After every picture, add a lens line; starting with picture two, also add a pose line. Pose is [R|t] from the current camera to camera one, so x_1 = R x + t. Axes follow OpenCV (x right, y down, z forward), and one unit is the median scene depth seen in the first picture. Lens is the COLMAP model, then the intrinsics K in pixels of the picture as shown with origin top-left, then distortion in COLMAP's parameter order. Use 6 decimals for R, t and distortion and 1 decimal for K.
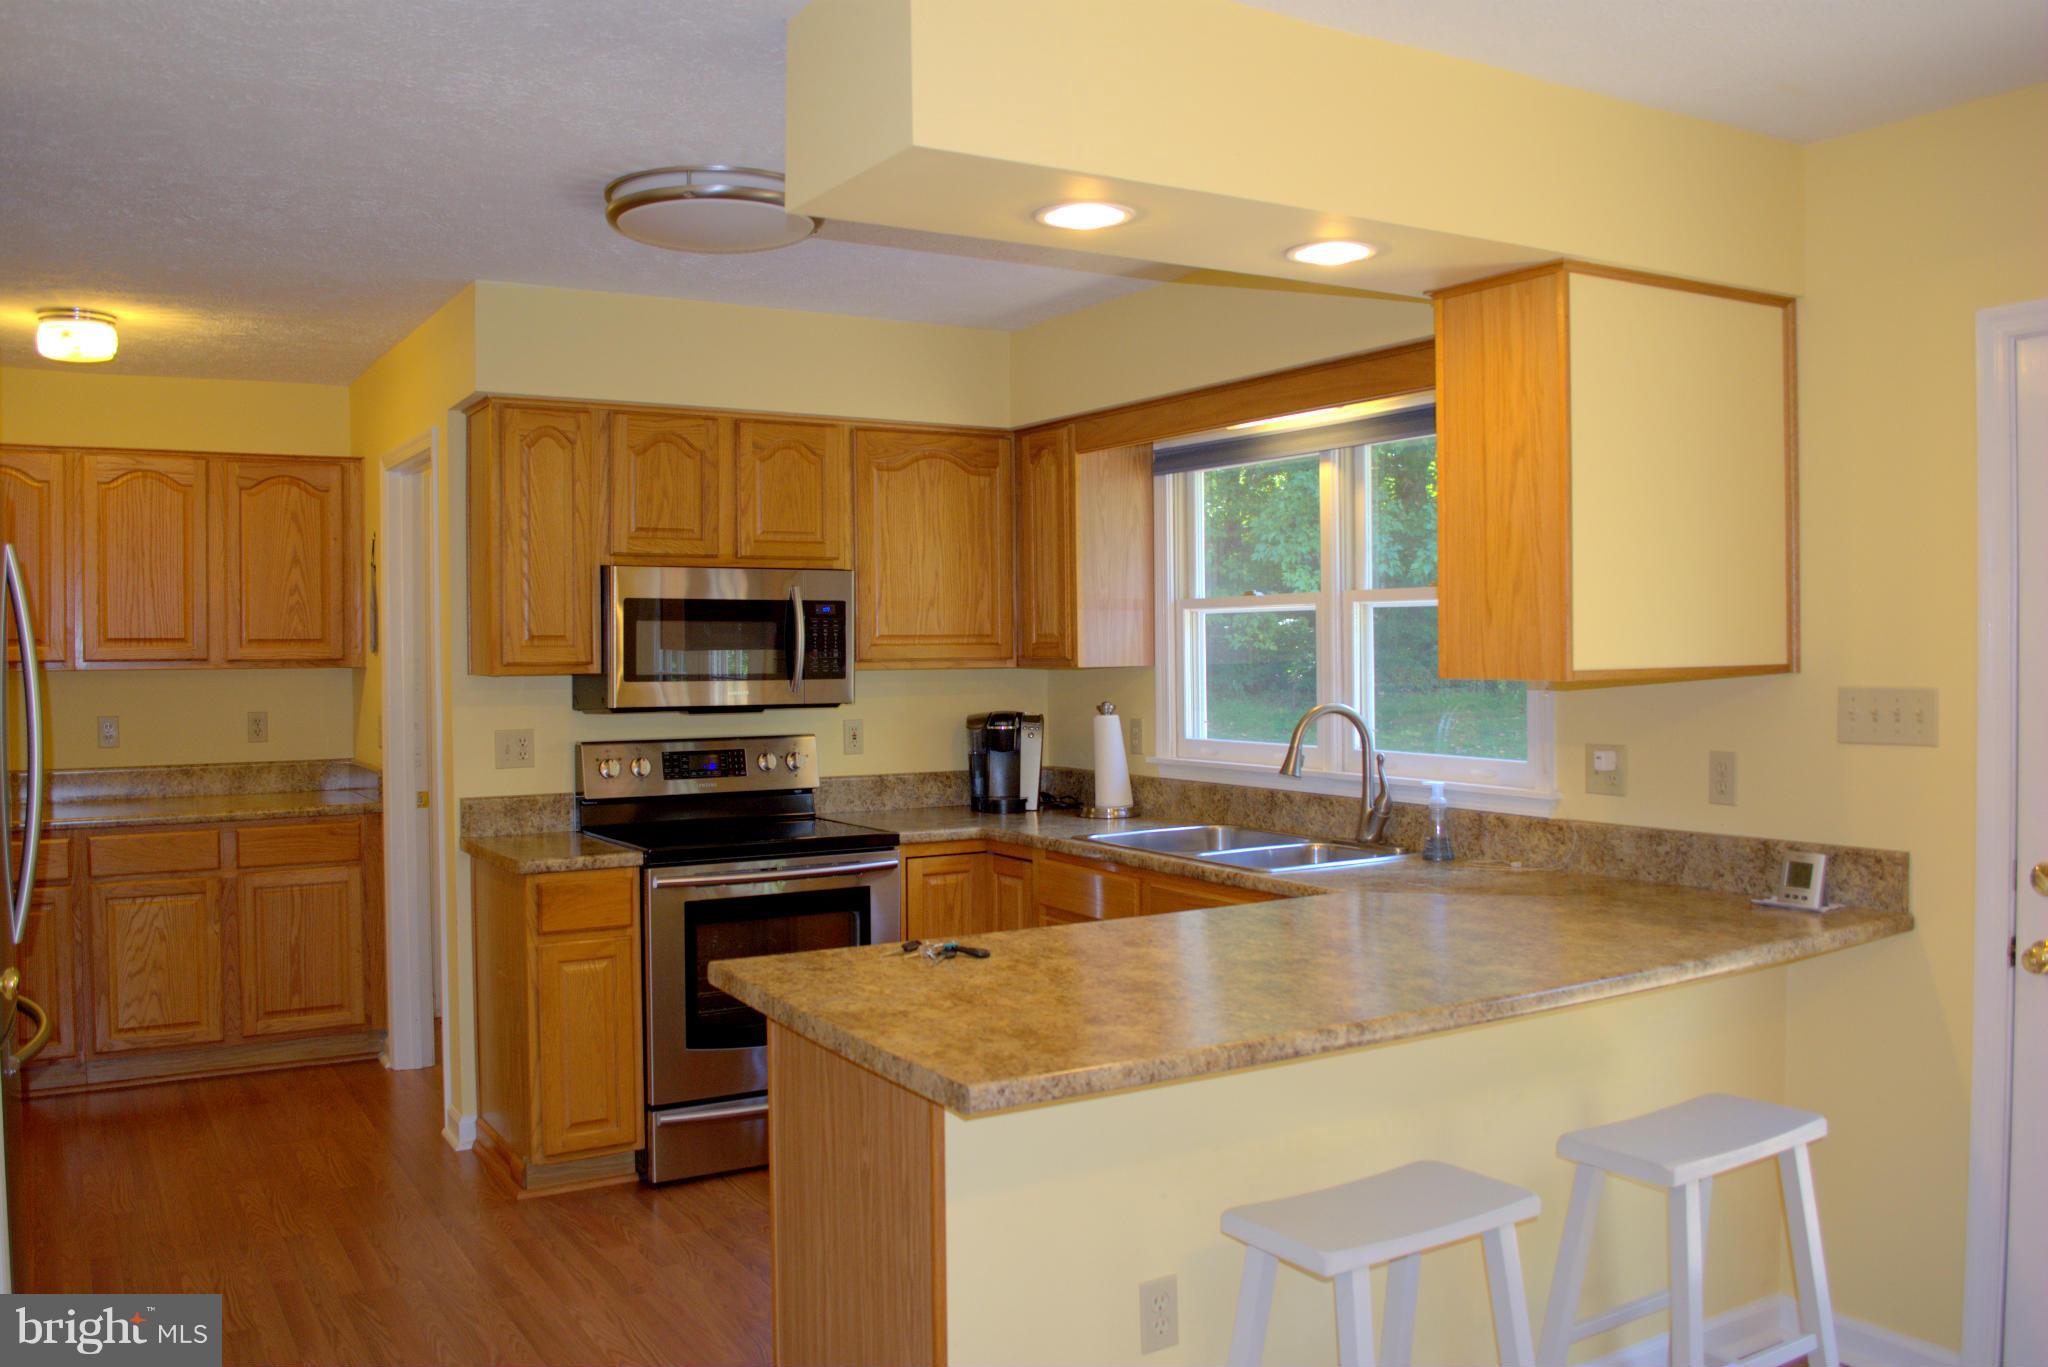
lens RADIAL K [[1589.4, 0, 1020.1], [0, 1589.4, 687.4], [0, 0, 1]] dist [-0.089337, 0.015144]
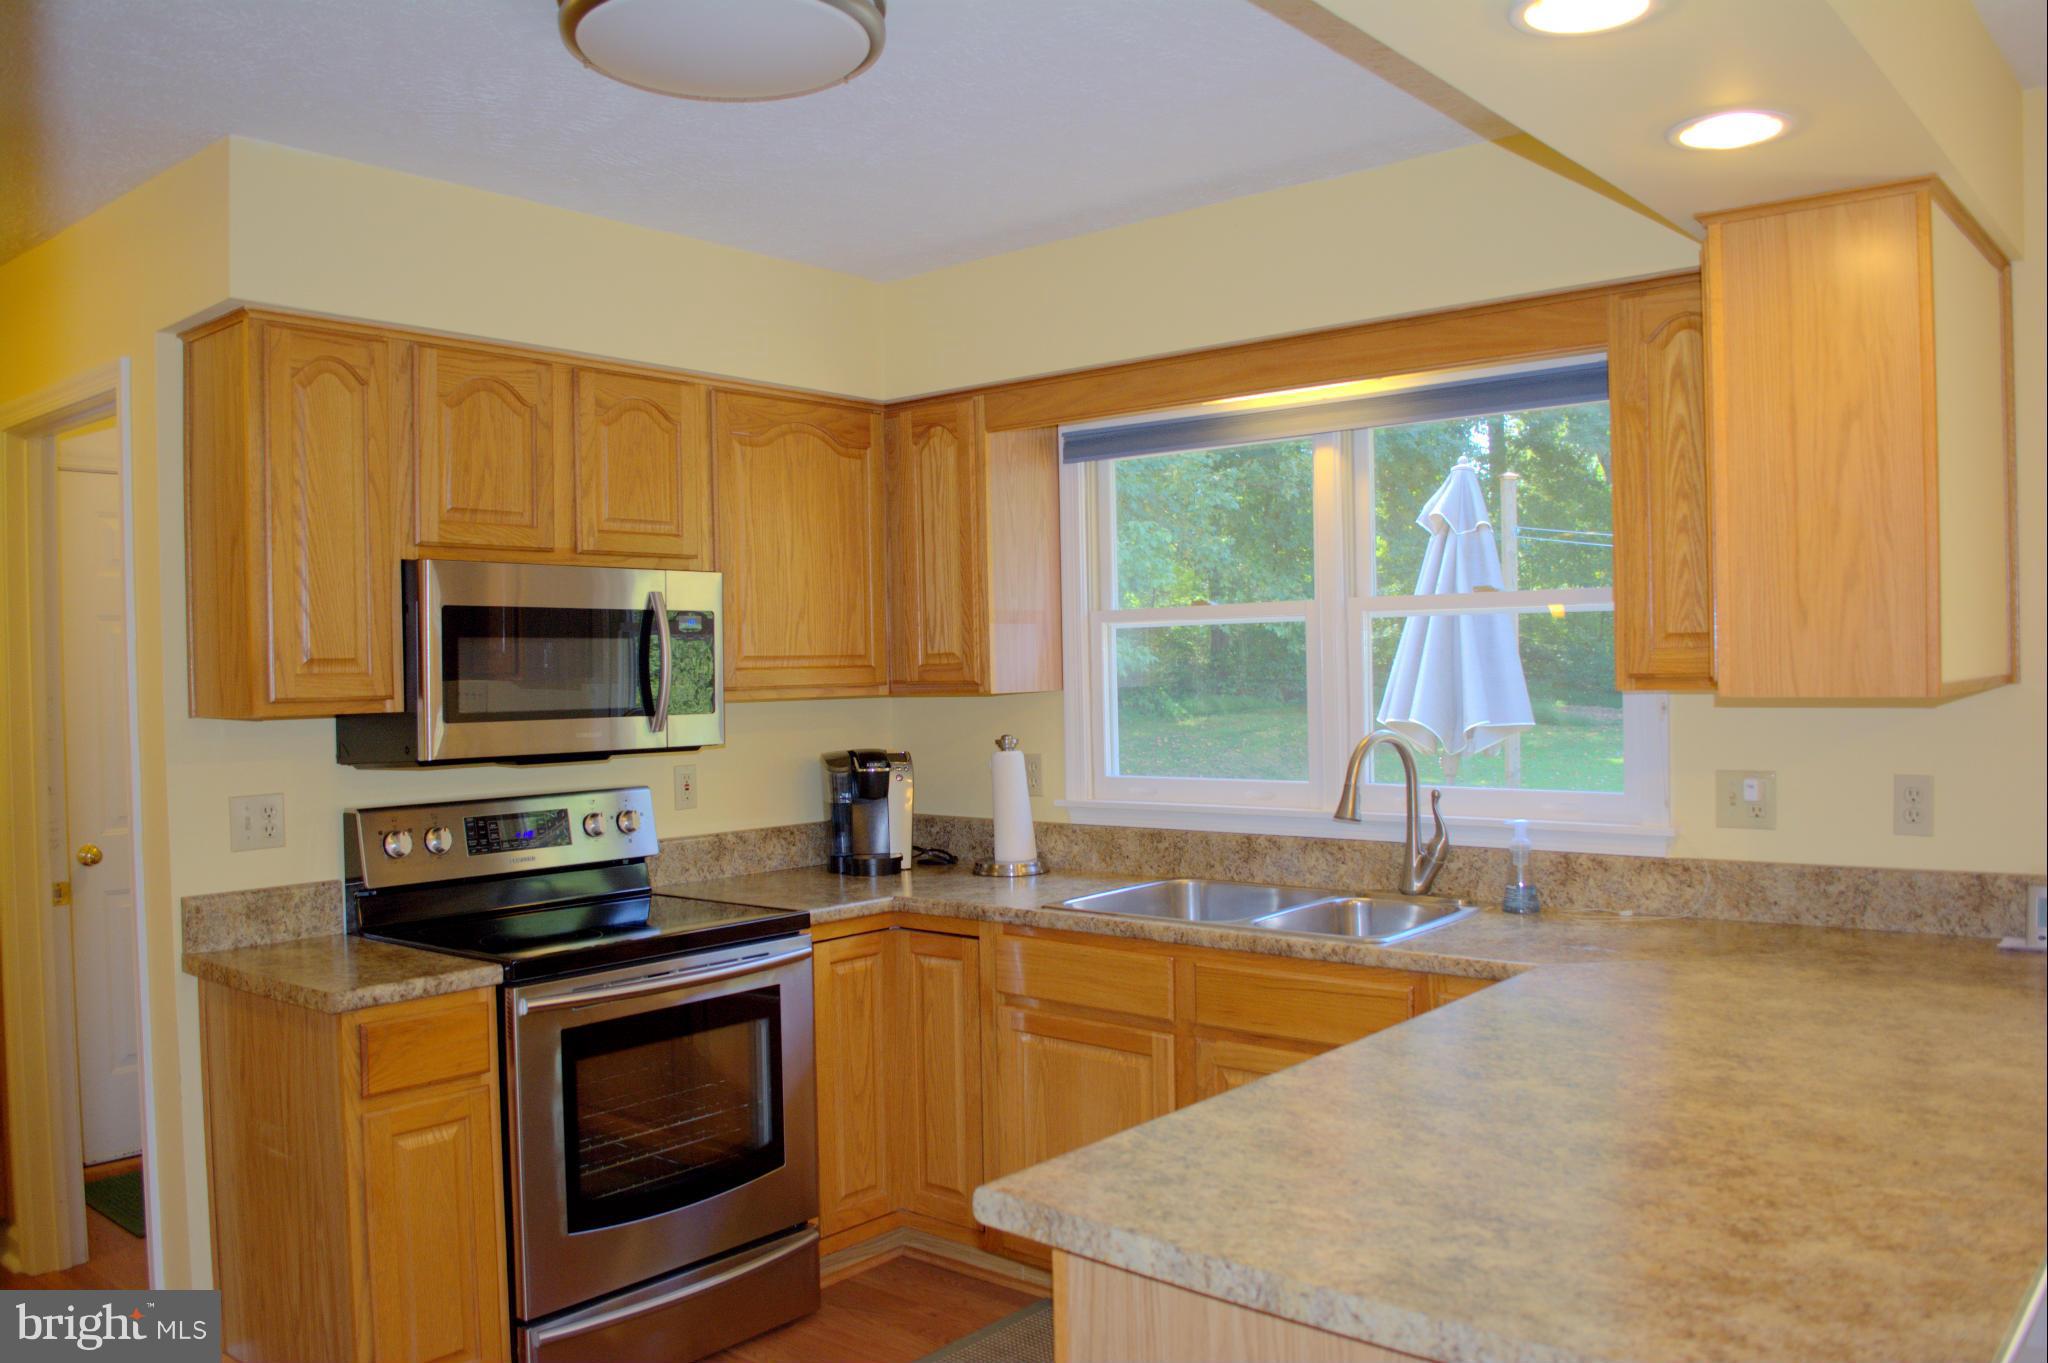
lens RADIAL K [[1464.7, 0, 880.4], [0, 1464.7, 705.9], [0, 0, 1]] dist [-0.079998, 0.003717]
pose [[0.953810, -0.018065, 0.299867, -0.255359], [0.019969, 0.999795, -0.003285, -0.005163], [-0.299746, 0.009121, 0.953975, 0.313590]]
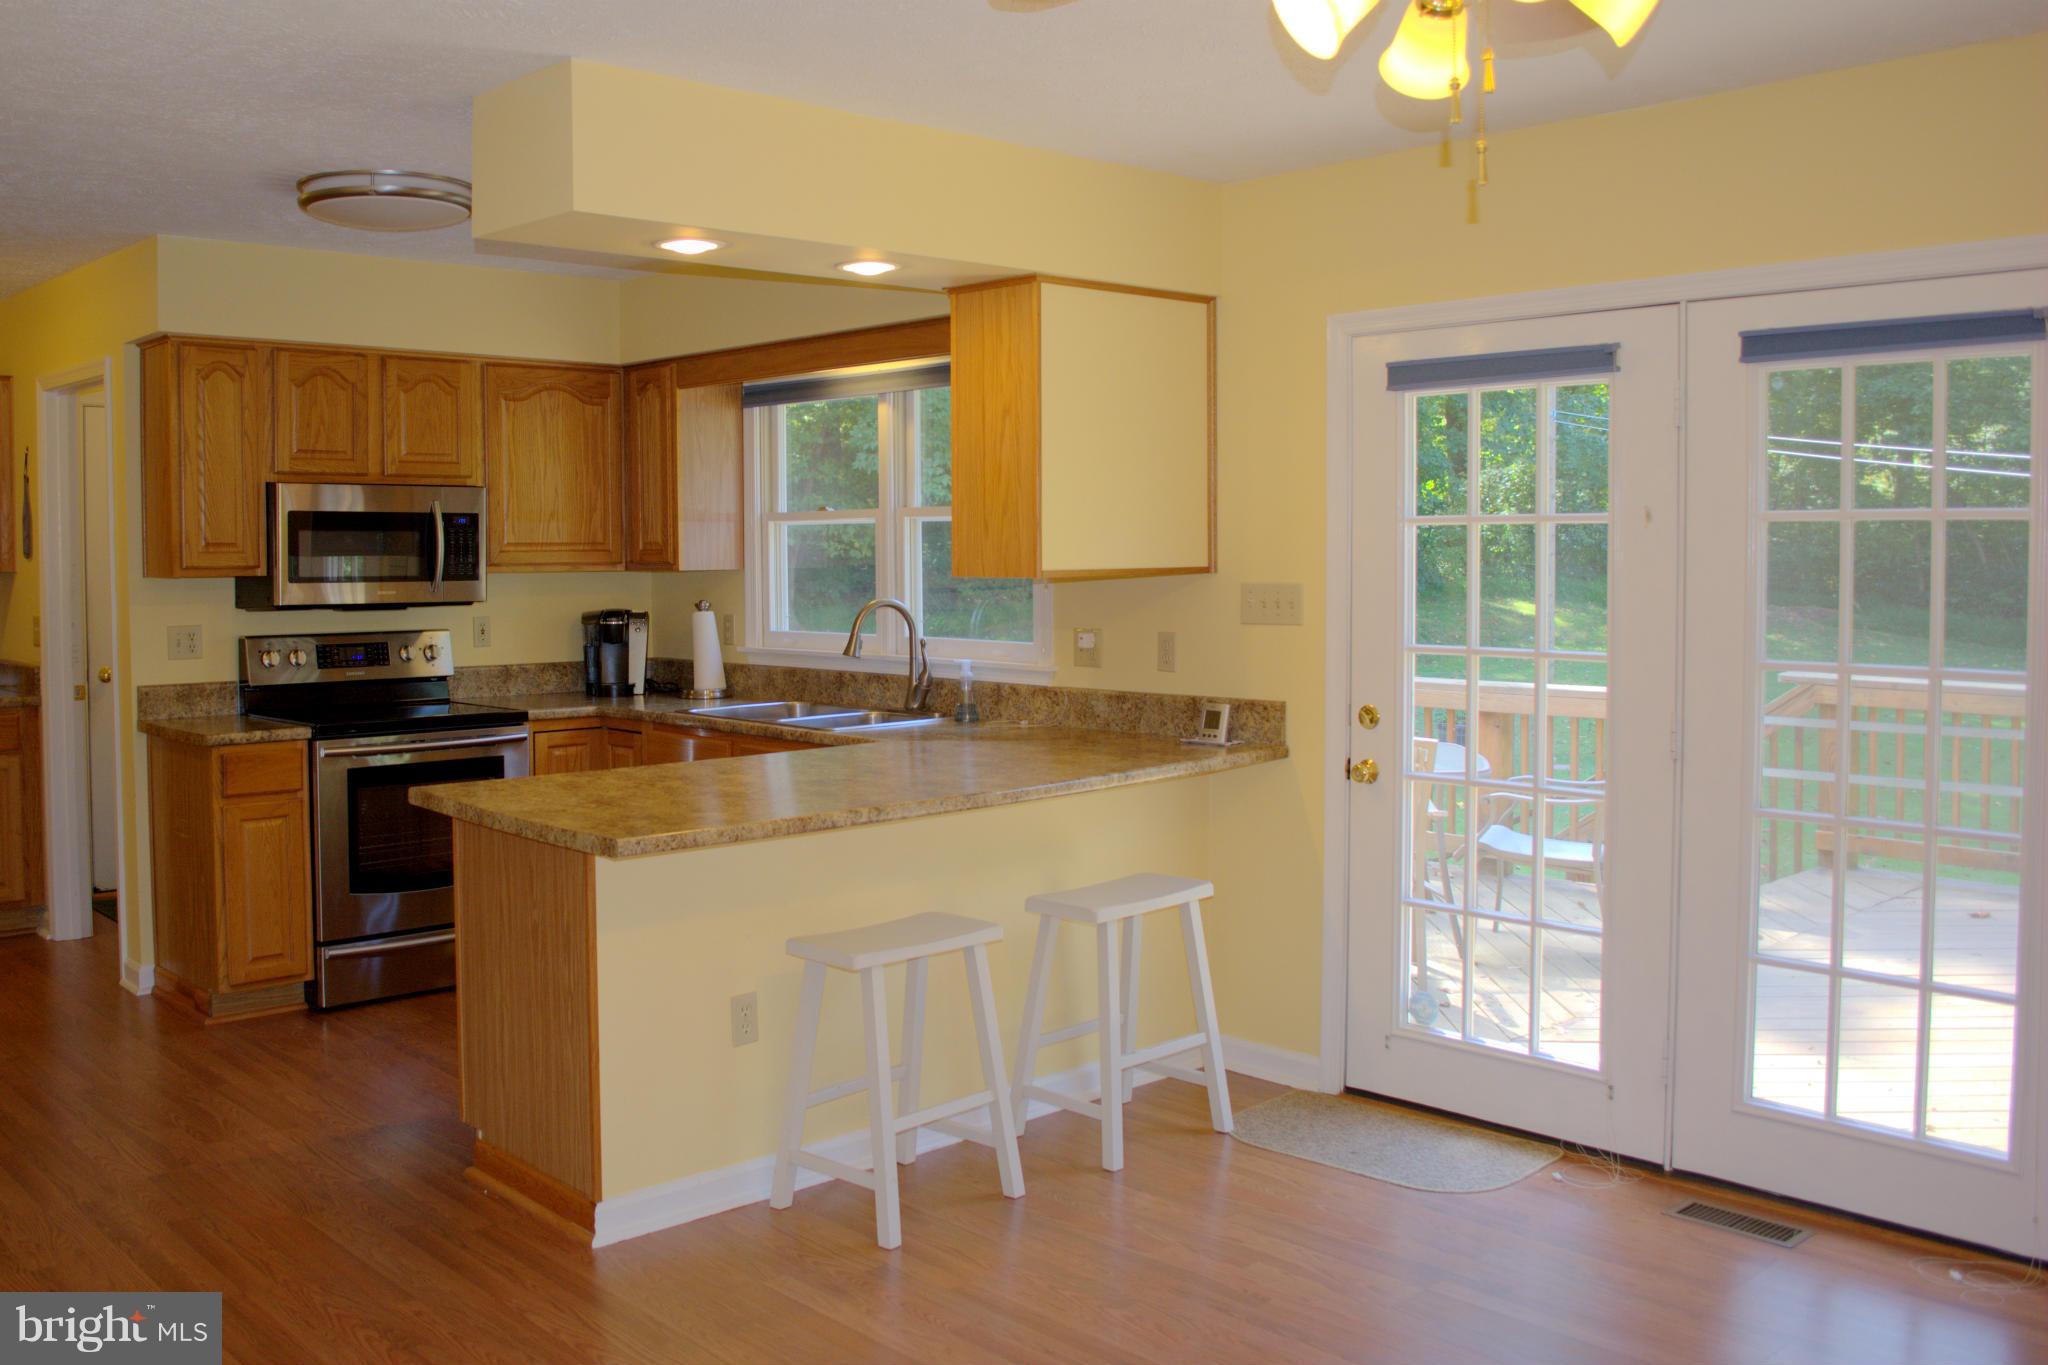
lens RADIAL K [[1816.3, 0, 906.5], [0, 1816.3, 647.8], [0, 0, 1]] dist [-0.094813, 0.011965]
pose [[0.986029, -0.005773, 0.166474, -0.022345], [0.001430, 0.999656, 0.026201, 0.010120], [-0.166568, -0.025597, 0.985698, -0.372926]]
